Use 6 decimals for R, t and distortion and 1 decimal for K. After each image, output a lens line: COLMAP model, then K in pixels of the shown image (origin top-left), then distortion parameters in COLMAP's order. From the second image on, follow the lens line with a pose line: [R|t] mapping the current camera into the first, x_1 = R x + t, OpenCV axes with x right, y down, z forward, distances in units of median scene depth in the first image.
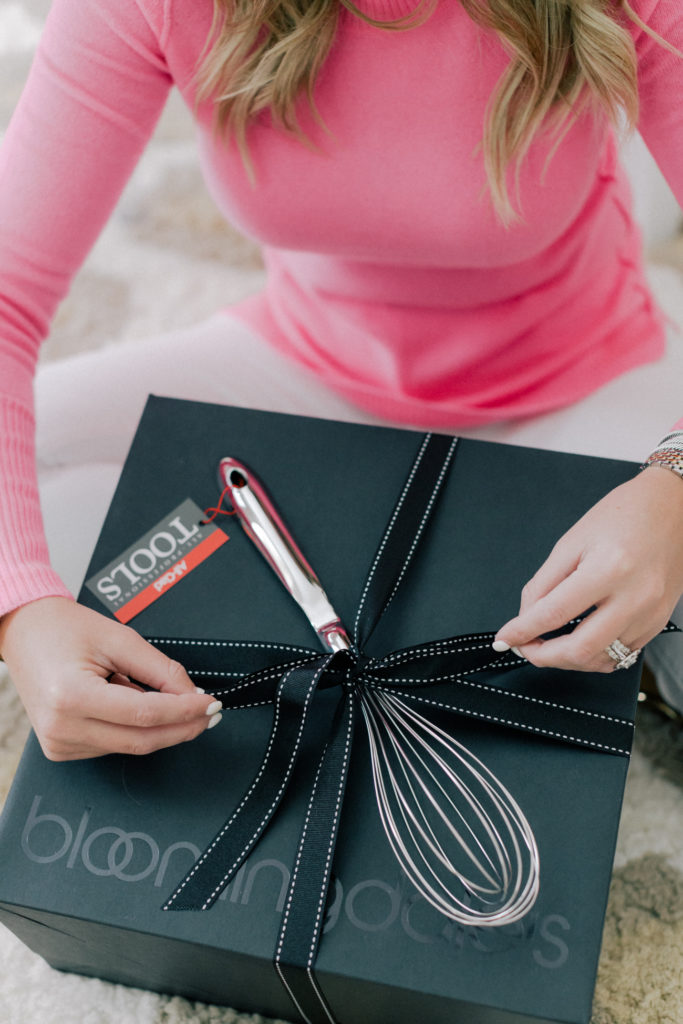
lens RADIAL K [[1584.4, 0, 341.6], [0, 1584.4, 475.7], [0, 0, 1]] dist [0.057776, -0.071487]
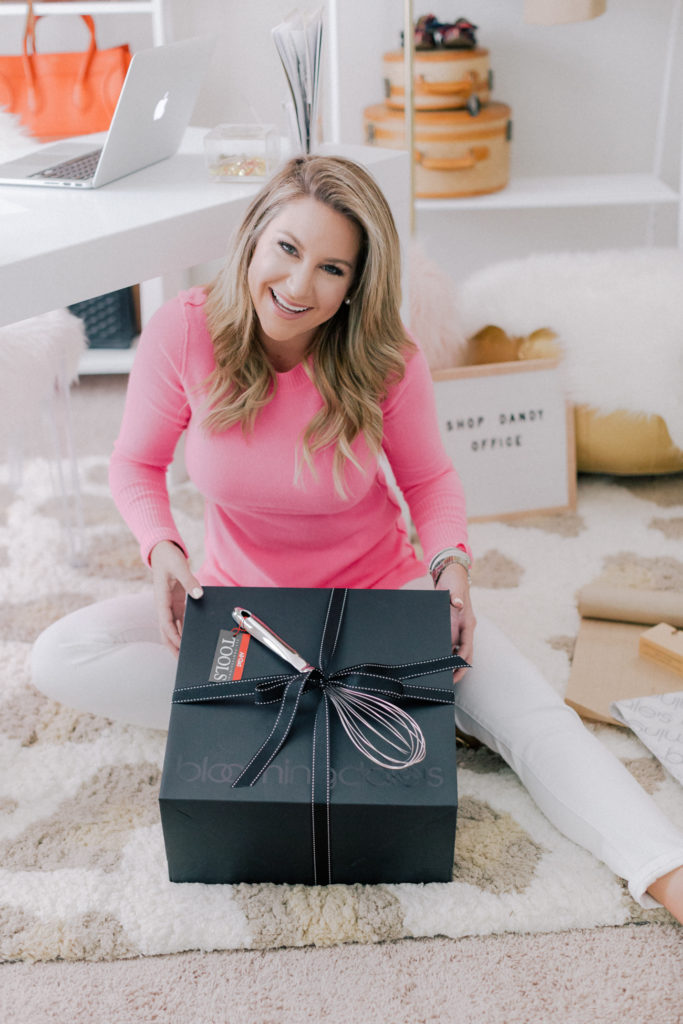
lens RADIAL K [[1609.7, 0, 316.5], [0, 1609.7, 456.8], [0, 0, 1]] dist [0.064477, 0.064365]
pose [[0.975592, -0.061735, 0.210733, -0.400943], [0.128135, 0.939391, -0.318002, 0.483701], [-0.178329, 0.337243, 0.924373, -1.004282]]
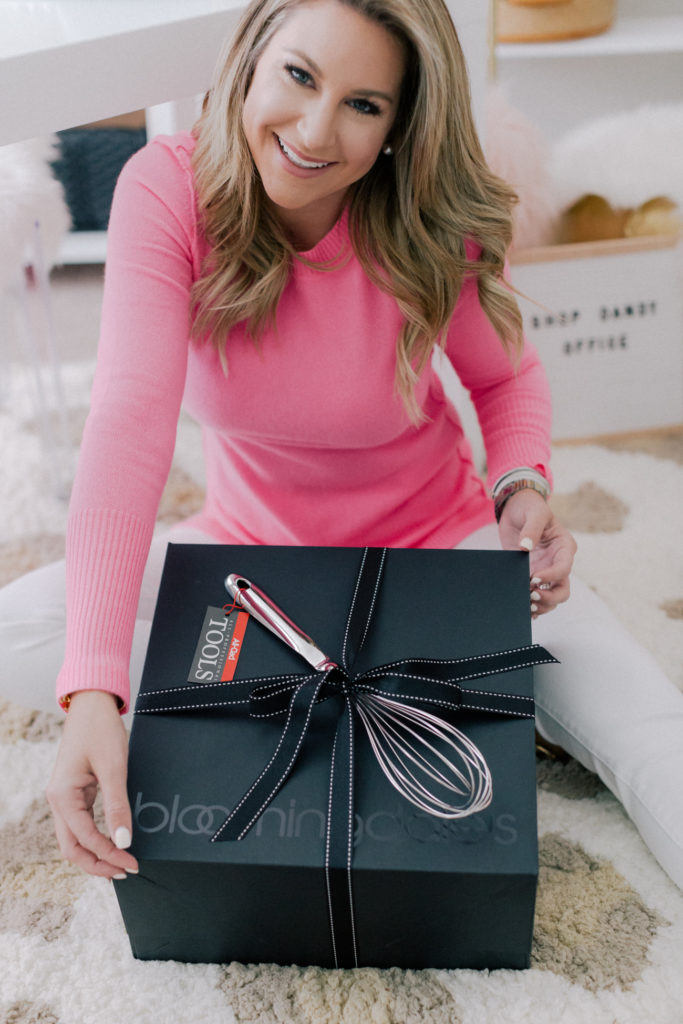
lens RADIAL K [[1584.4, 0, 341.6], [0, 1584.4, 475.7], [0, 0, 1]] dist [0.057776, -0.071487]
pose [[0.983546, -0.071525, 0.165894, -0.211780], [0.112514, 0.960967, -0.252751, 0.285892], [-0.141340, 0.267257, 0.953203, -0.432180]]
